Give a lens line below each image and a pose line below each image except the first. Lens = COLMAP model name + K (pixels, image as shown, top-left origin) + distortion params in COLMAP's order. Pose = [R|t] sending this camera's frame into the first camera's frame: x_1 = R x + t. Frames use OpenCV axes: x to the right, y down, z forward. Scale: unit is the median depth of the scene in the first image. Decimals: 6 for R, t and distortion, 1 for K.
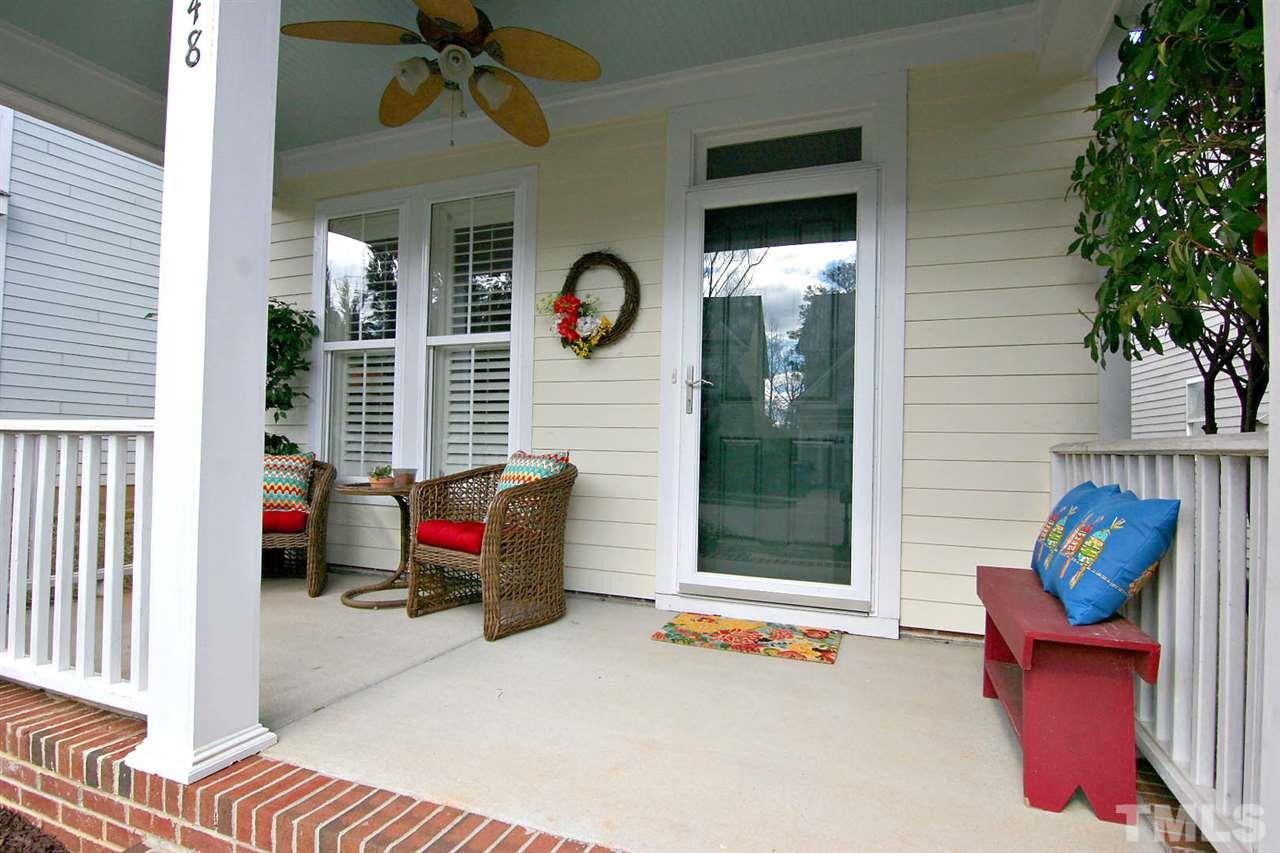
lens RADIAL K [[647.3, 0, 641.1], [0, 647.3, 428.5], [0, 0, 1]] dist [-0.005651, -0.010600]
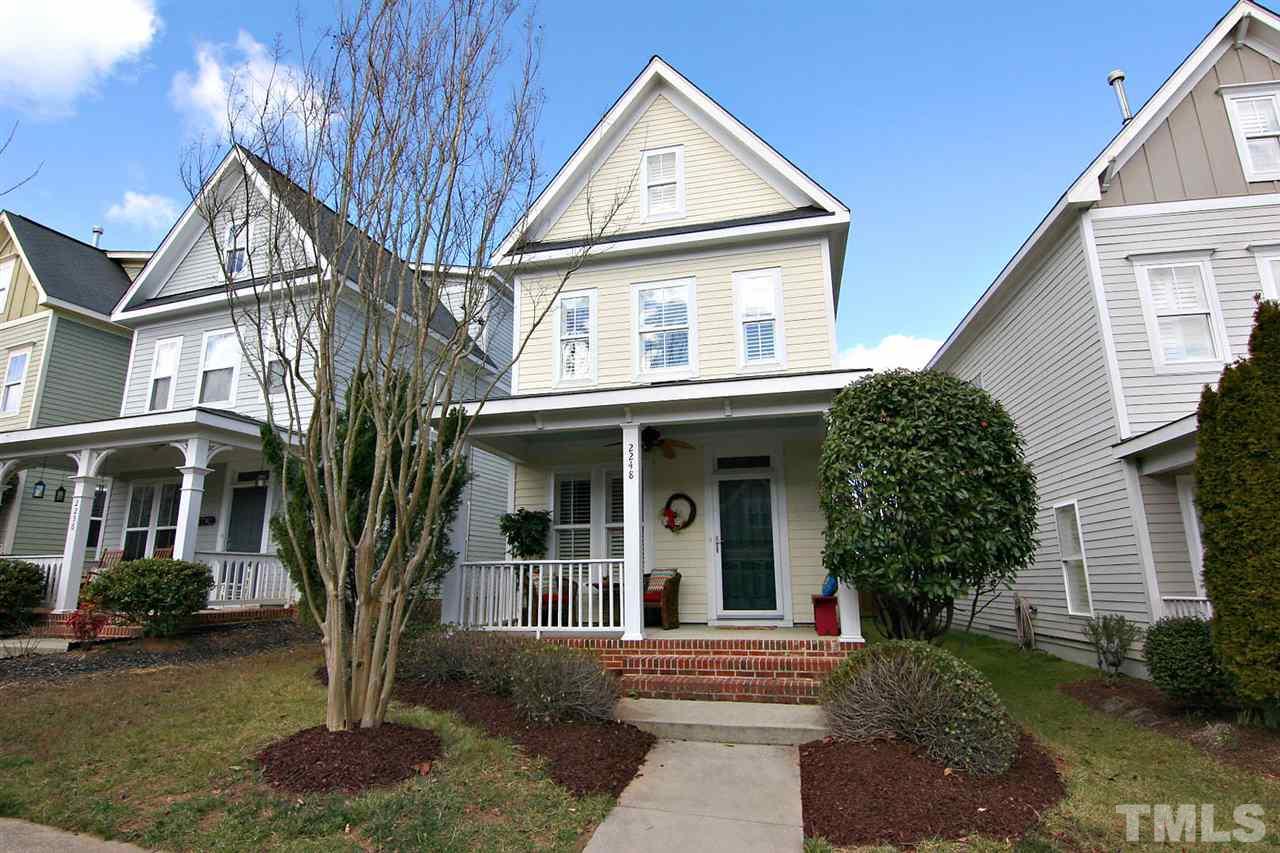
lens RADIAL K [[647.3, 0, 643.3], [0, 647.3, 424.7], [0, 0, 1]] dist [-0.005651, -0.010600]
pose [[0.989030, 0.001188, 0.147712, -0.642199], [0.029538, 0.978181, -0.205644, 0.002103], [-0.144733, 0.207751, 0.967415, -1.745932]]
